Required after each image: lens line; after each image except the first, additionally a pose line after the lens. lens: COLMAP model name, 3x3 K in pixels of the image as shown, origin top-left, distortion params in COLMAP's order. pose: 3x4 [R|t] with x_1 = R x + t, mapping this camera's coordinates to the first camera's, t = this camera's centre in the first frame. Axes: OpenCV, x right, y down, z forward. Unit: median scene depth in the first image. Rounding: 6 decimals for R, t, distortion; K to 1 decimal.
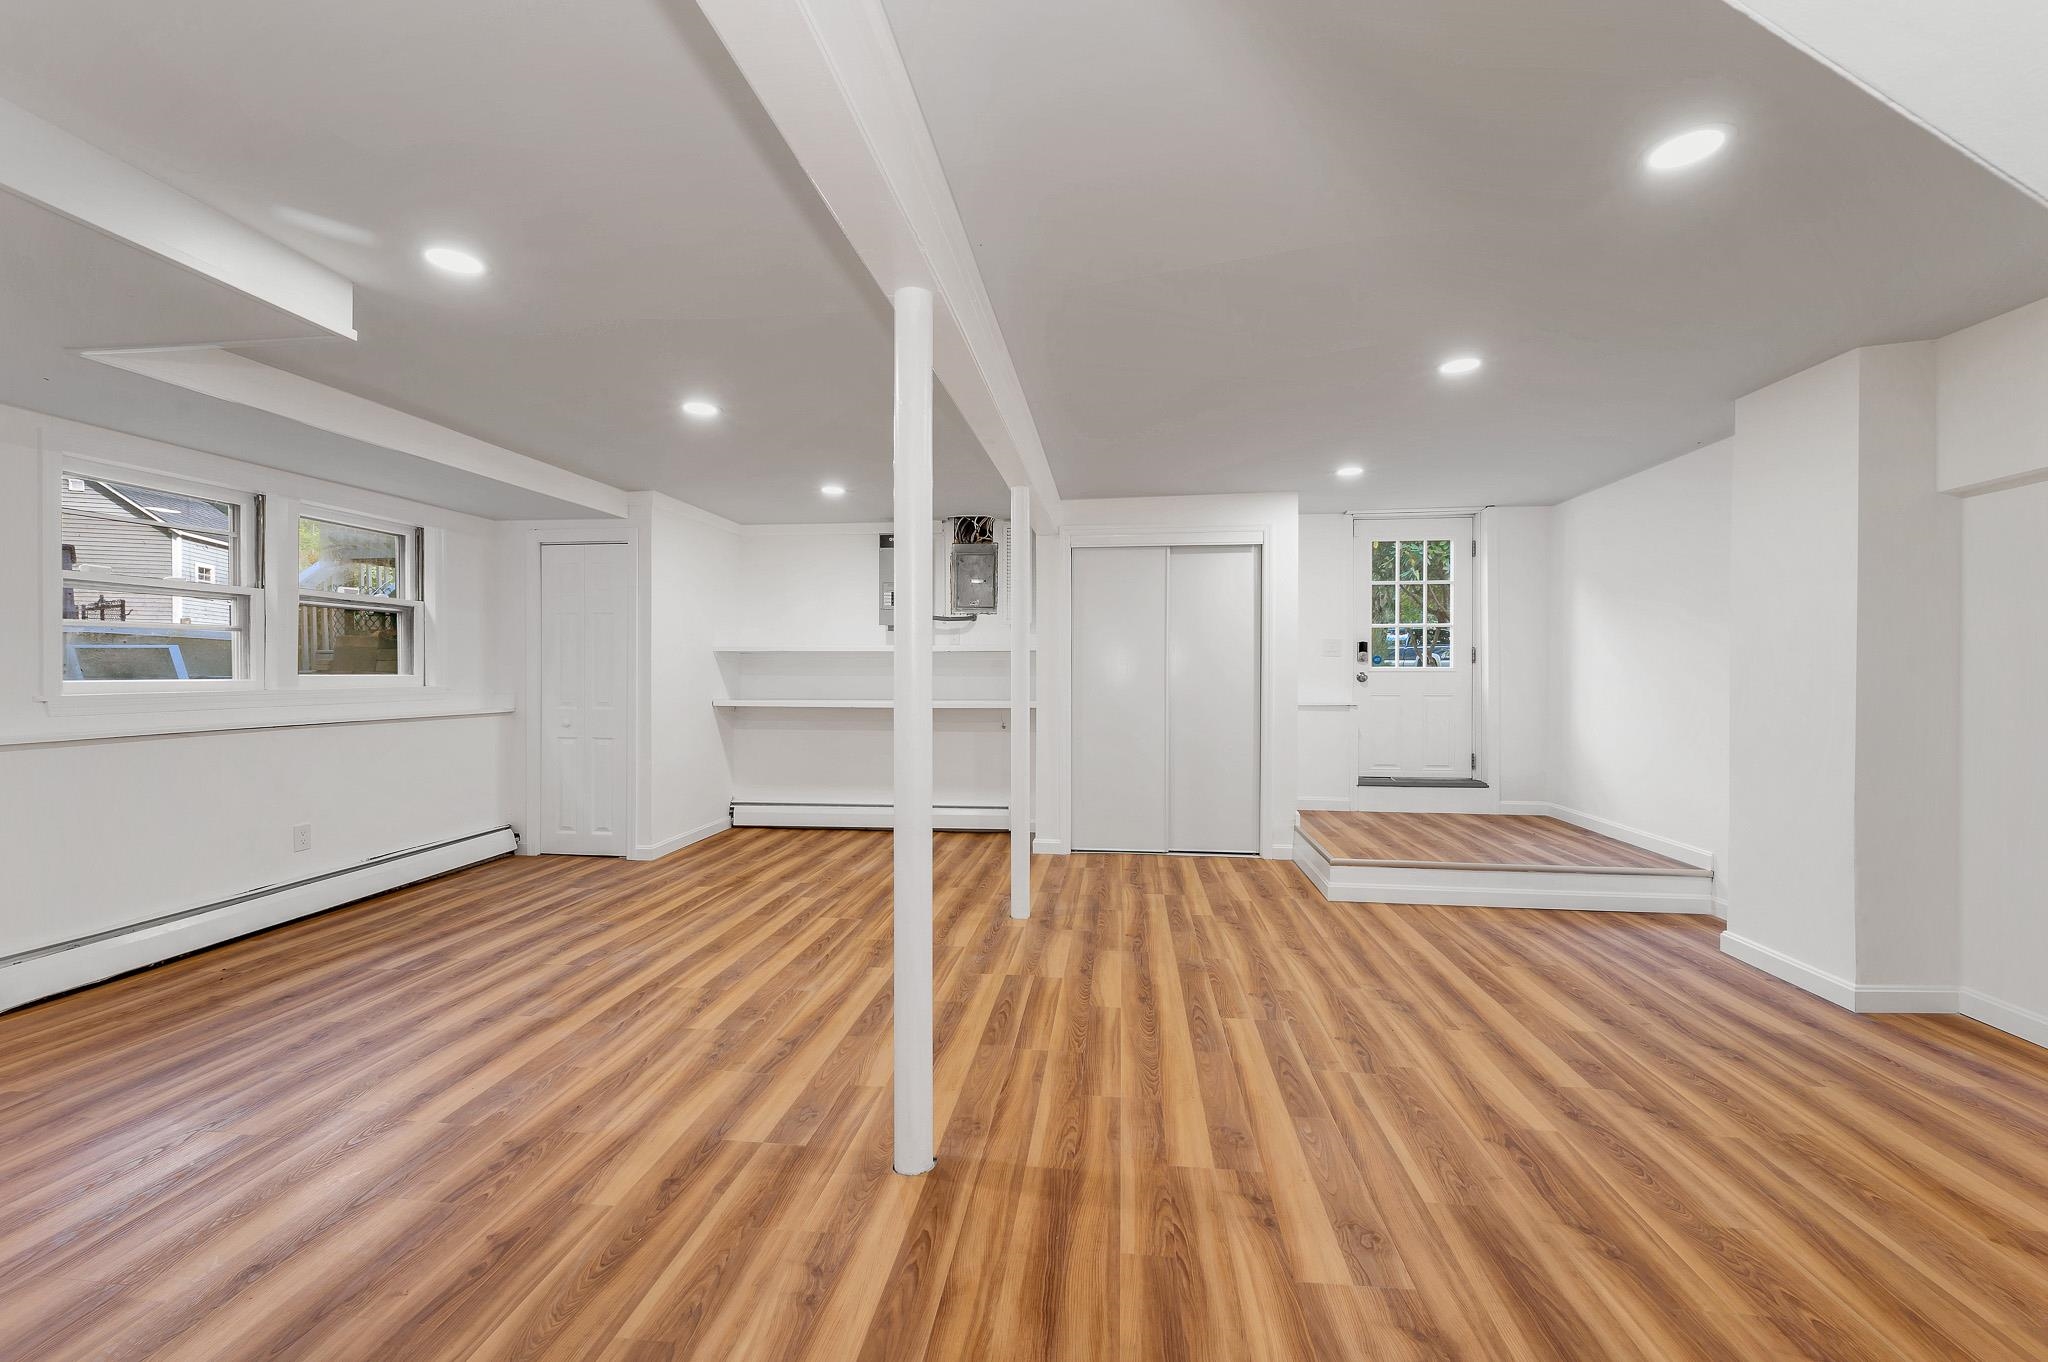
lens RADIAL K [[829.8, 0, 1024.0], [0, 829.8, 681.0], [0, 0, 1]] dist [-0.001282, -0.000003]
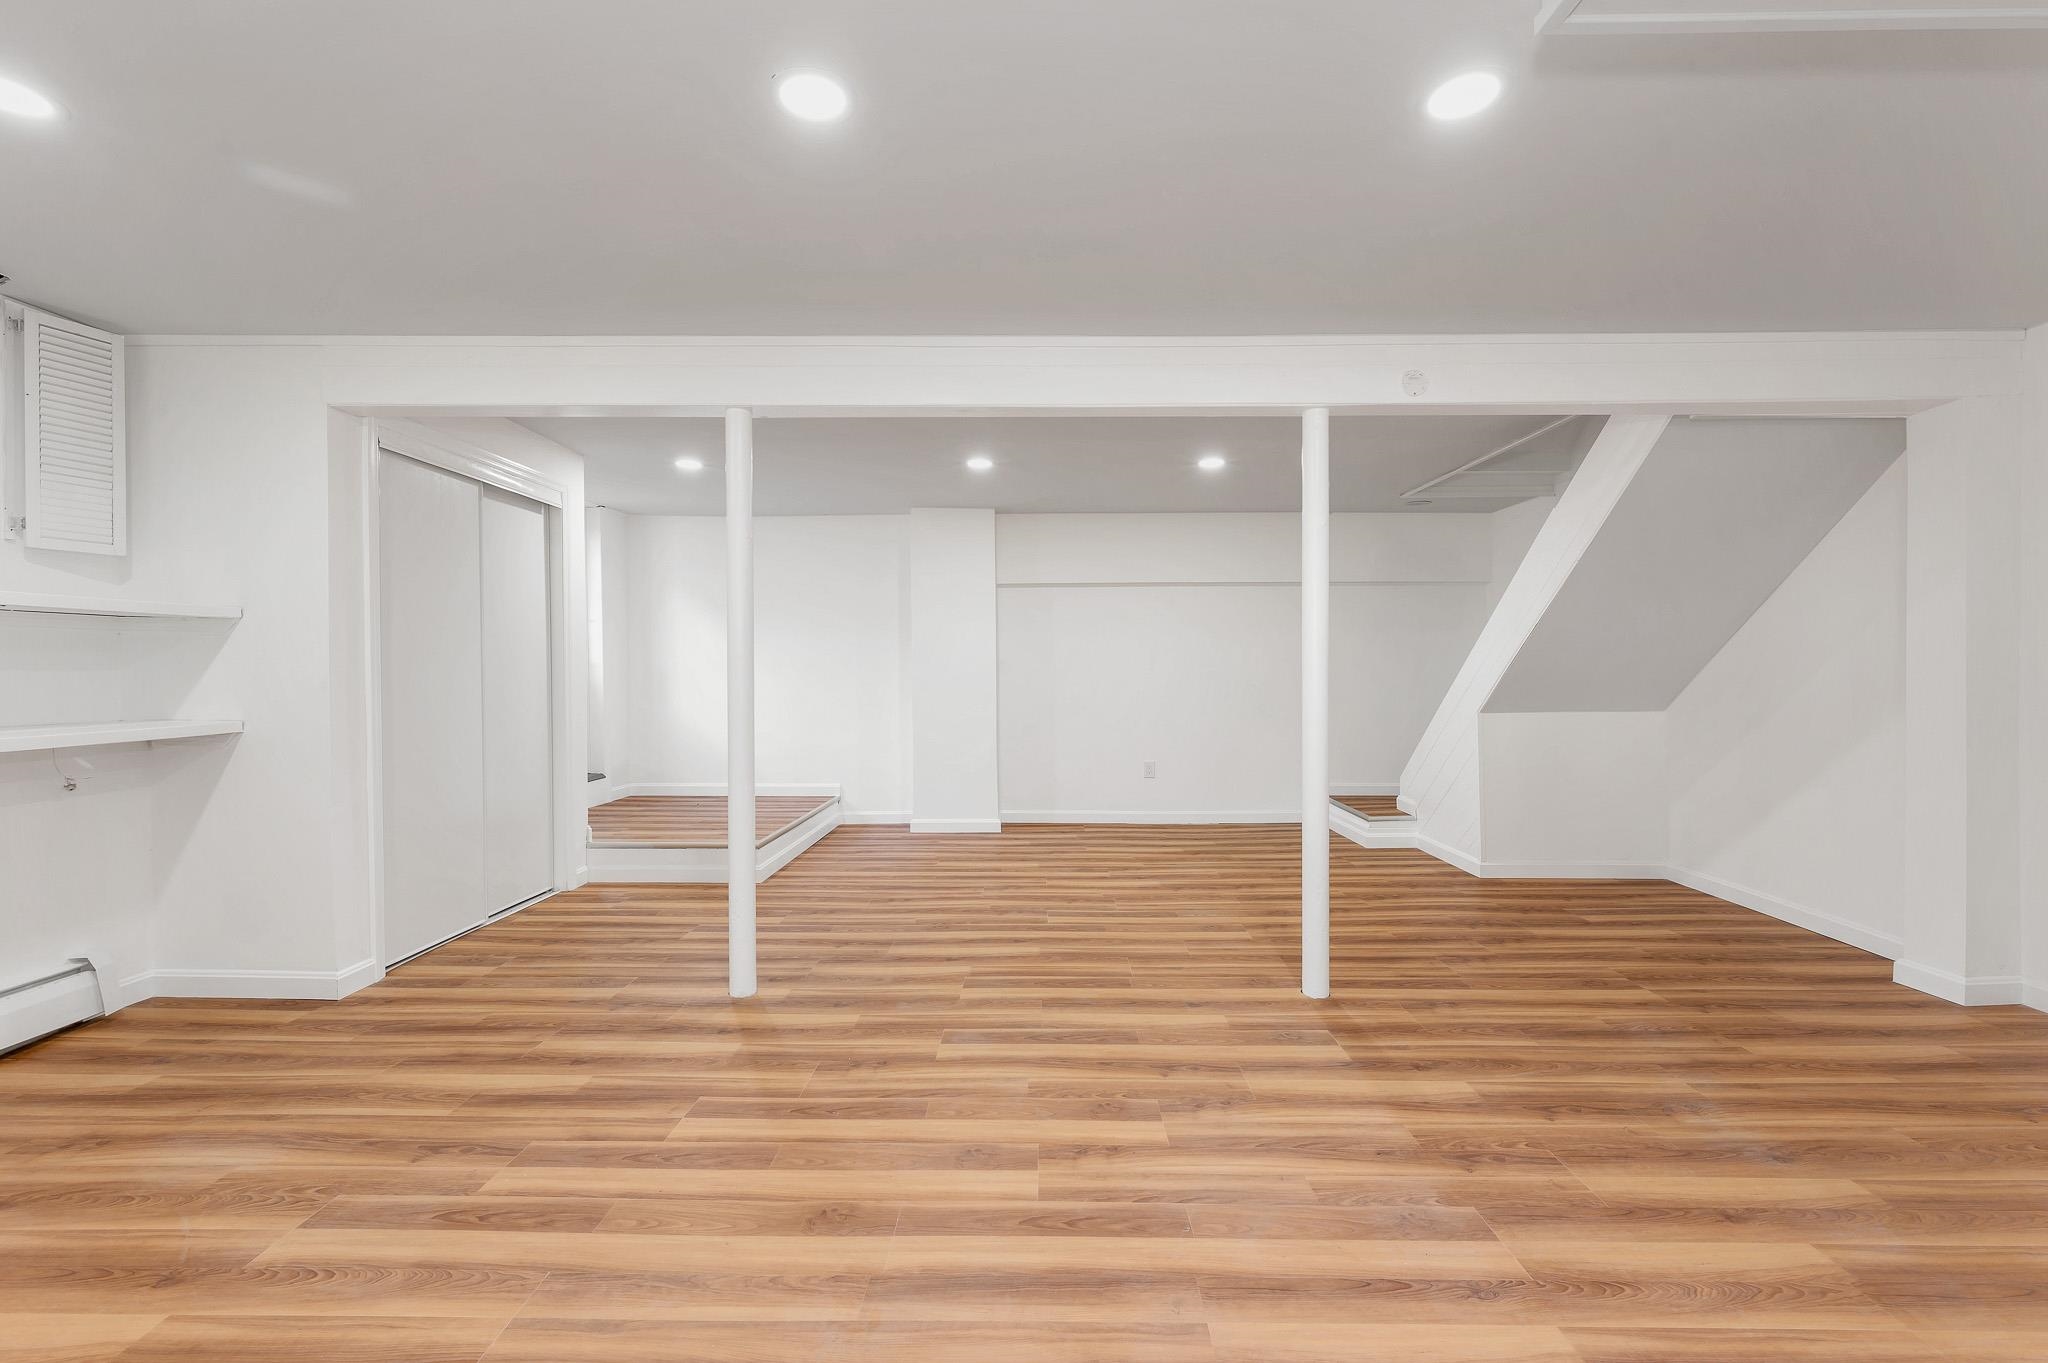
lens RADIAL K [[850.2, 0, 1037.2], [0, 850.2, 674.9], [0, 0, 1]] dist [-0.001837, -0.000202]
pose [[-0.117560, -0.003700, 0.993059, -1.018213], [0.009769, 0.999940, 0.004882, 0.000194], [-0.993018, 0.010275, -0.117516, 1.073132]]
